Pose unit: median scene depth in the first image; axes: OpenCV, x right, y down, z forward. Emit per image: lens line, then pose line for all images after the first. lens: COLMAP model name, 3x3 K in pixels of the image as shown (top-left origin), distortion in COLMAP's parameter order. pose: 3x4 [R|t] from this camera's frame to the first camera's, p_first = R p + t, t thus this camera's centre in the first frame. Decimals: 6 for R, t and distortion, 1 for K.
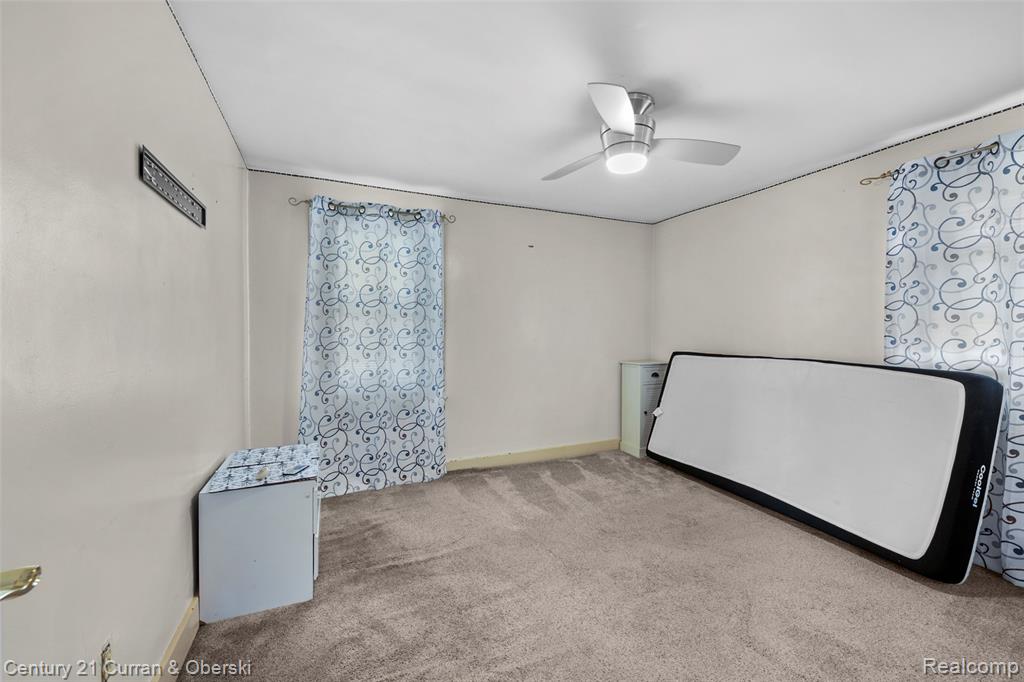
lens RADIAL K [[411.4, 0, 511.1], [0, 411.4, 333.1], [0, 0, 1]] dist [0.000106, 0.000170]
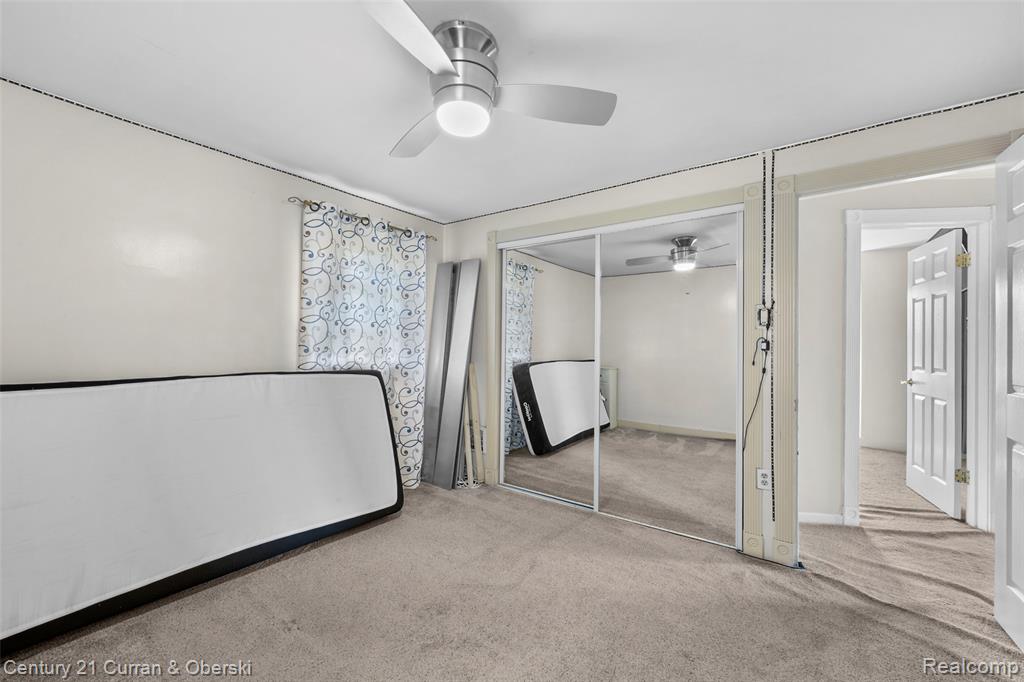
lens RADIAL K [[411.4, 0, 511.1], [0, 411.4, 333.1], [0, 0, 1]] dist [0.000106, 0.000170]
pose [[-0.485414, 0.003772, 0.874276, -0.377423], [-0.011312, 0.999880, -0.010594, -0.022617], [-0.874211, -0.015033, -0.485313, 1.135477]]
